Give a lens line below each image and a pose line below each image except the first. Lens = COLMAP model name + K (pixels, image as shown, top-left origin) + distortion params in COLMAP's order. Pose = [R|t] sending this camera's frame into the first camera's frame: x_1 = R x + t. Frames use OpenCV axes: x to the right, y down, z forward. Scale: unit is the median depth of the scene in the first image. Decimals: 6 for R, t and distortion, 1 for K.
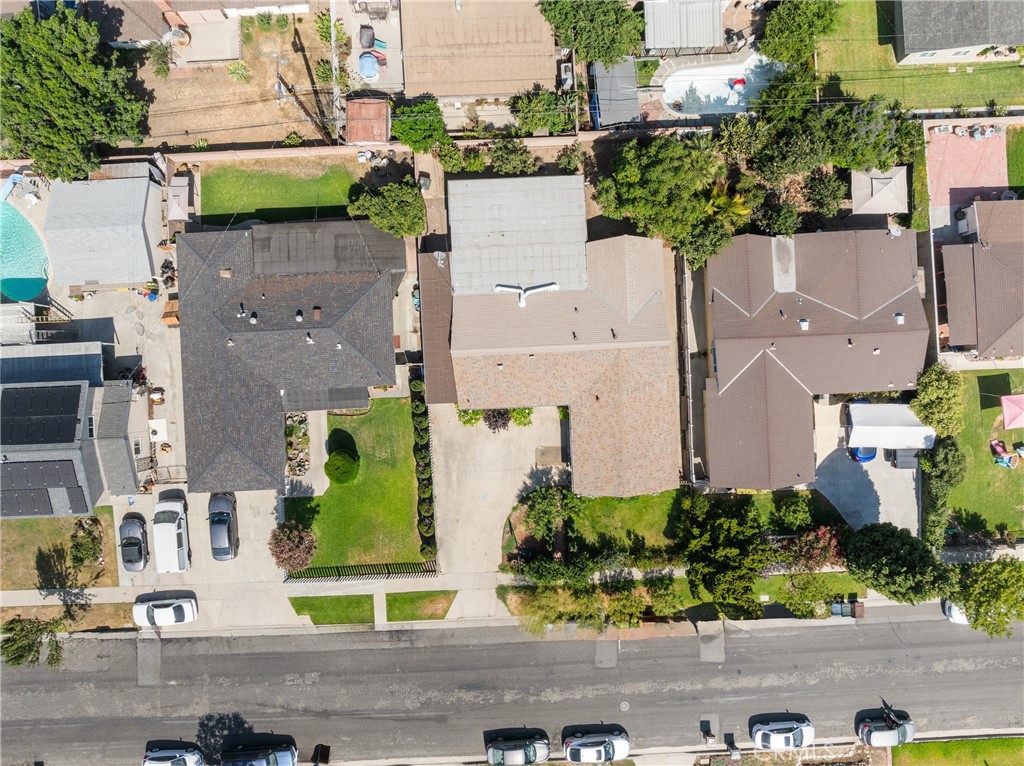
lens RADIAL K [[730.1, 0, 509.1], [0, 730.1, 387.3], [0, 0, 1]] dist [-0.031173, -0.008616]
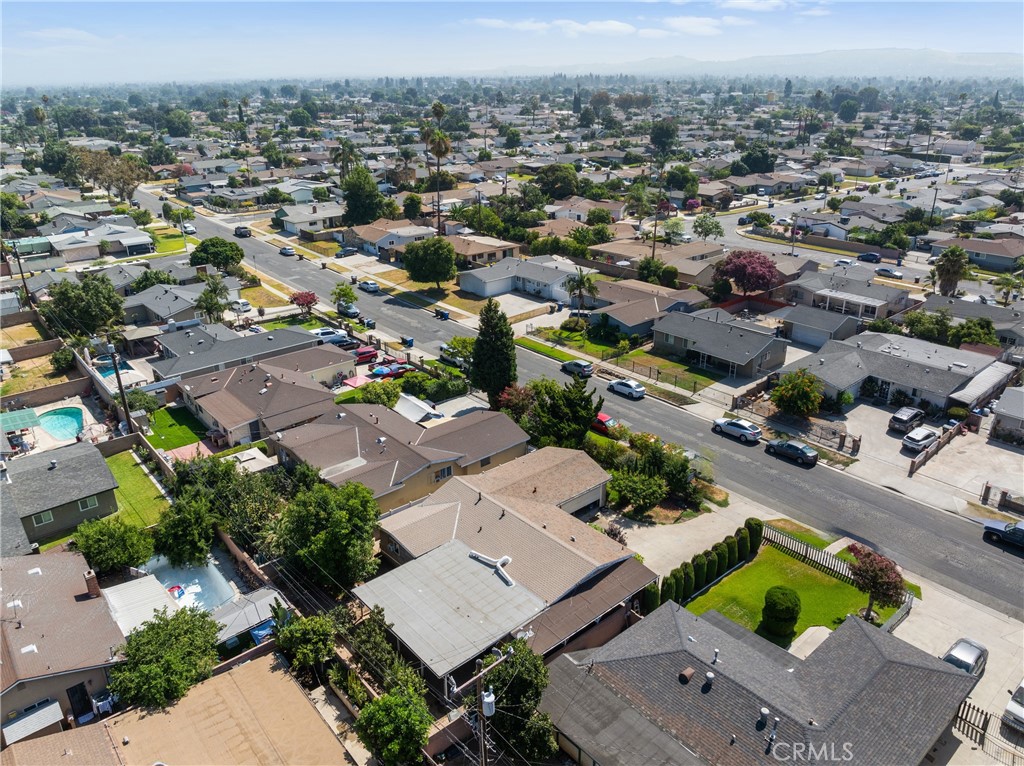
lens RADIAL K [[730.1, 0, 509.1], [0, 730.1, 387.3], [0, 0, 1]] dist [-0.031173, -0.008616]
pose [[-0.614681, -0.306123, 0.726950, -0.578000], [0.788626, -0.256465, 0.558833, -0.562620], [0.015366, 0.916796, 0.399061, 0.414276]]
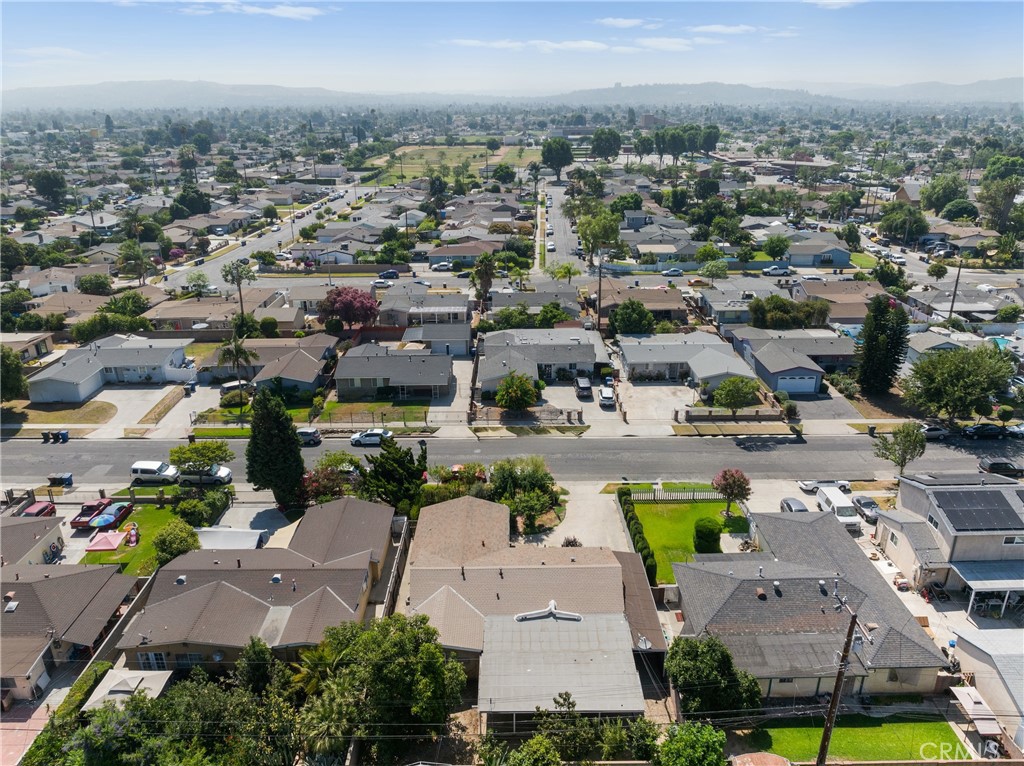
lens RADIAL K [[730.1, 0, 509.1], [0, 730.1, 387.3], [0, 0, 1]] dist [-0.031173, -0.008616]
pose [[-0.999060, -0.012479, 0.041505, 0.038910], [0.043163, -0.372912, 0.926862, -0.887541], [0.003911, 0.927783, 0.373100, 0.359374]]
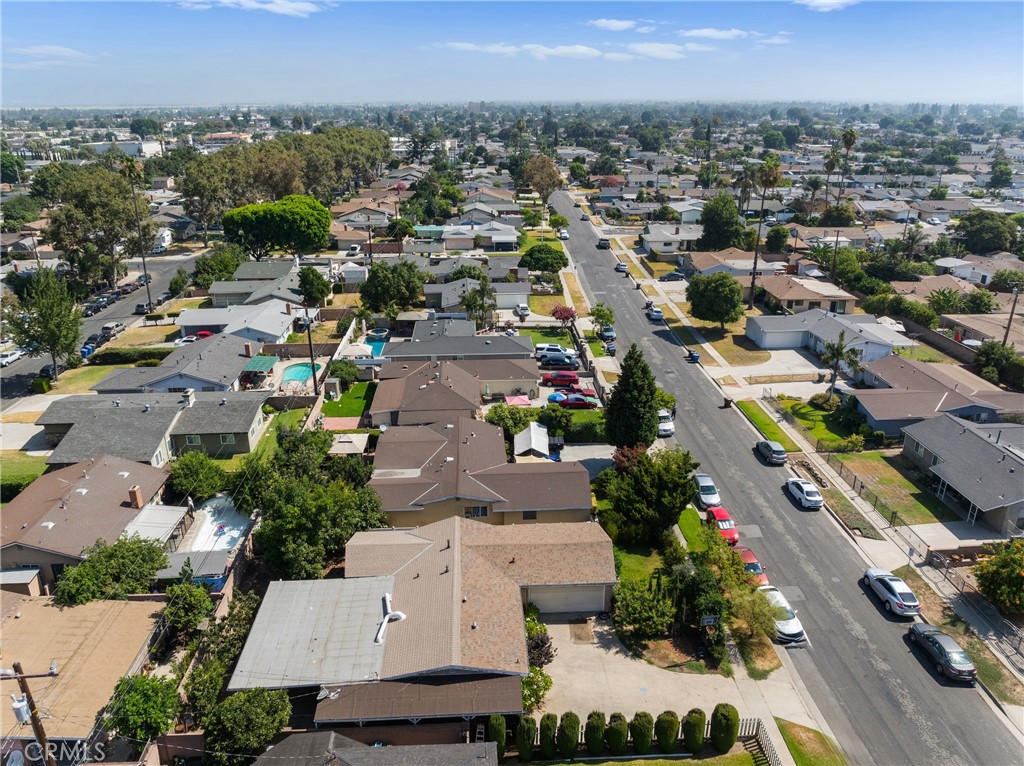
lens RADIAL K [[730.1, 0, 509.1], [0, 730.1, 387.3], [0, 0, 1]] dist [-0.031173, -0.008616]
pose [[-0.008082, -0.366181, 0.930508, -0.657742], [0.999889, -0.014608, 0.002936, 0.011121], [0.012517, 0.930429, 0.366259, 0.429885]]
